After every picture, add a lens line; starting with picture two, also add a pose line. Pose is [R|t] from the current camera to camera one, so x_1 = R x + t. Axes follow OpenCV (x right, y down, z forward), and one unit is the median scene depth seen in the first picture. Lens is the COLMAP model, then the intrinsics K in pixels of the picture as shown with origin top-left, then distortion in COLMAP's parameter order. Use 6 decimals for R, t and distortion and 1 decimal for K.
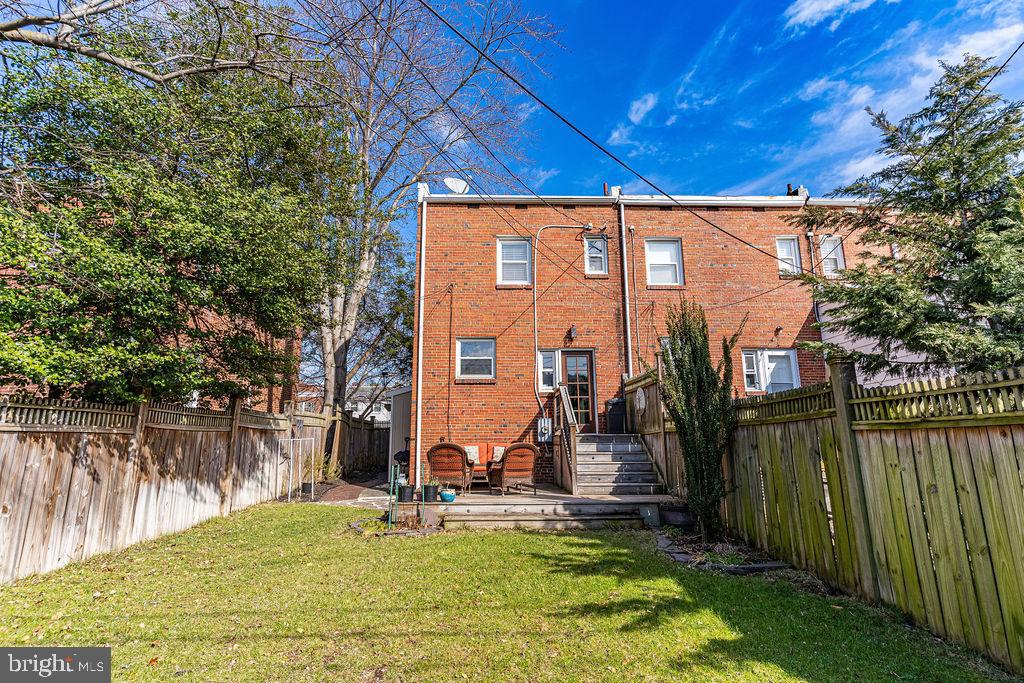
lens RADIAL K [[513.6, 0, 508.4], [0, 513.6, 337.0], [0, 0, 1]] dist [-0.005159, 0.001556]
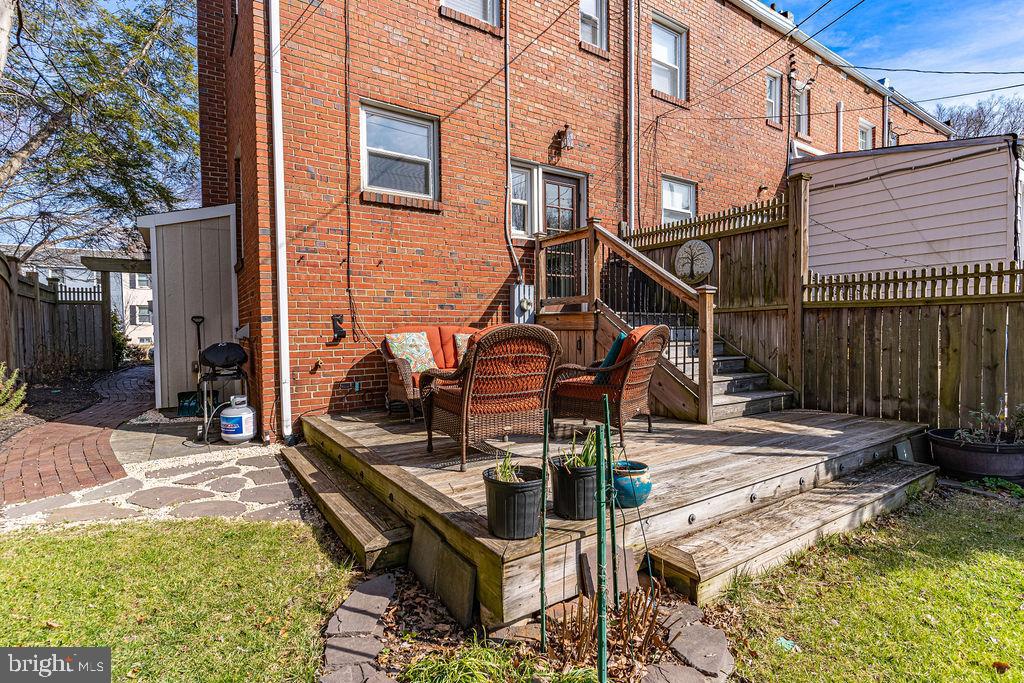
lens RADIAL K [[494.4, 0, 510.9], [0, 494.4, 340.8], [0, 0, 1]] dist [0.003519, -0.000336]
pose [[0.846795, -0.013672, 0.531743, -0.225655], [-0.106840, 0.974925, 0.195207, 0.110548], [-0.521079, -0.222112, 0.824101, 0.526918]]
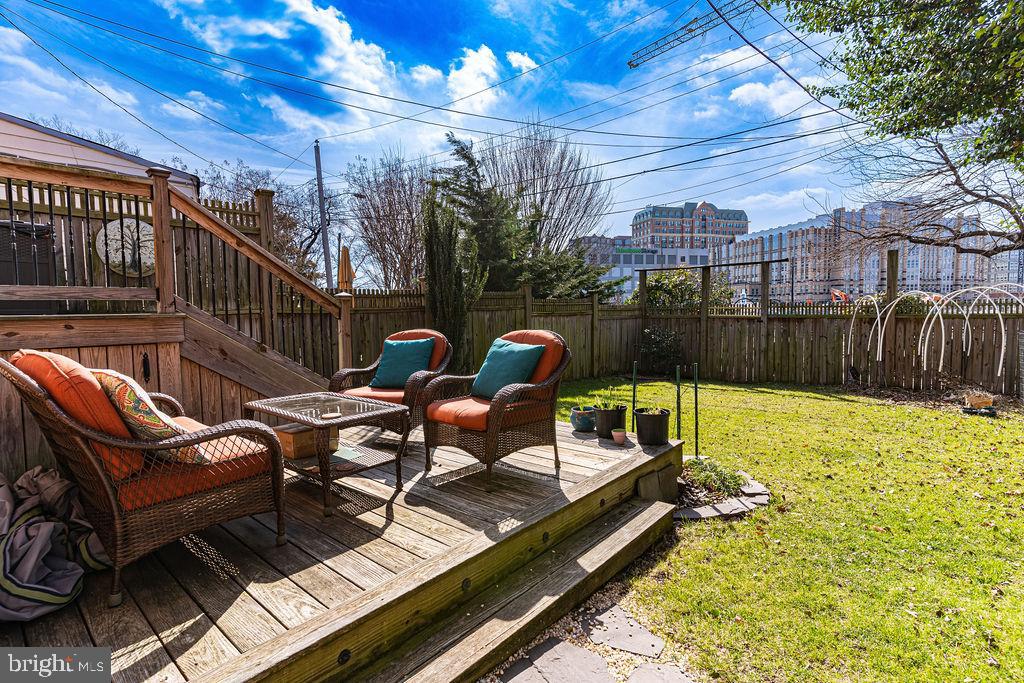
lens RADIAL K [[494.4, 0, 512.3], [0, 494.4, 339.7], [0, 0, 1]] dist [0.003519, -0.000336]
pose [[-0.737791, -0.021942, 0.674672, -0.284875], [-0.119126, 0.988017, -0.098138, 0.195897], [-0.664434, -0.152776, -0.731565, 1.008728]]
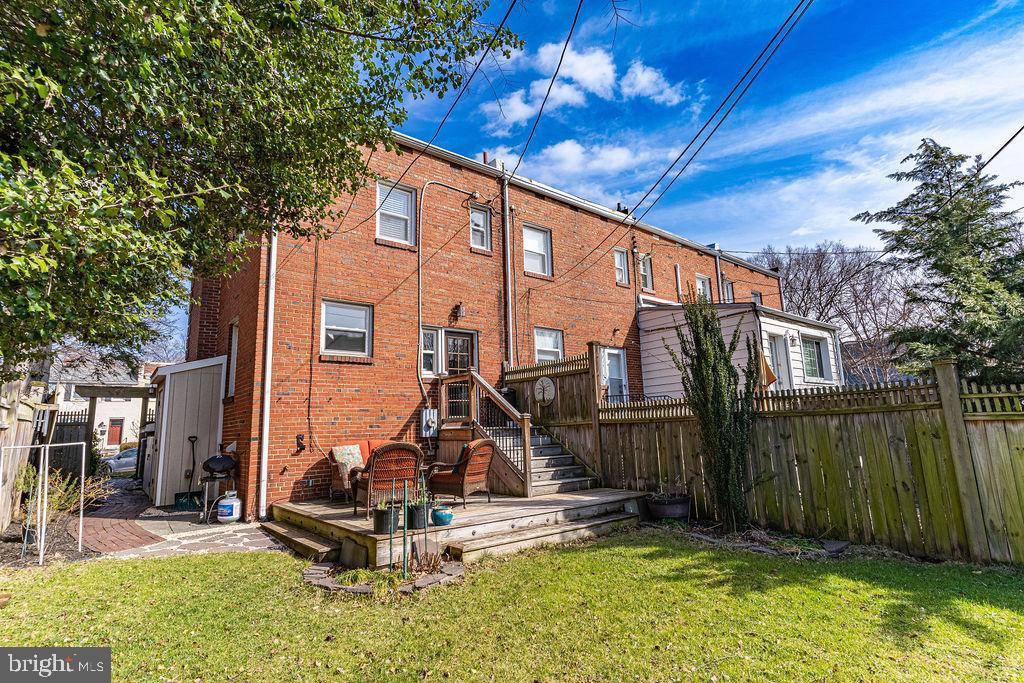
lens RADIAL K [[513.6, 0, 515.3], [0, 513.6, 336.6], [0, 0, 1]] dist [-0.005159, 0.001556]
pose [[0.792514, 0.089966, 0.603181, -0.322224], [-0.099742, 0.994862, -0.017336, 0.040972], [-0.601642, -0.046423, 0.797416, 0.250235]]
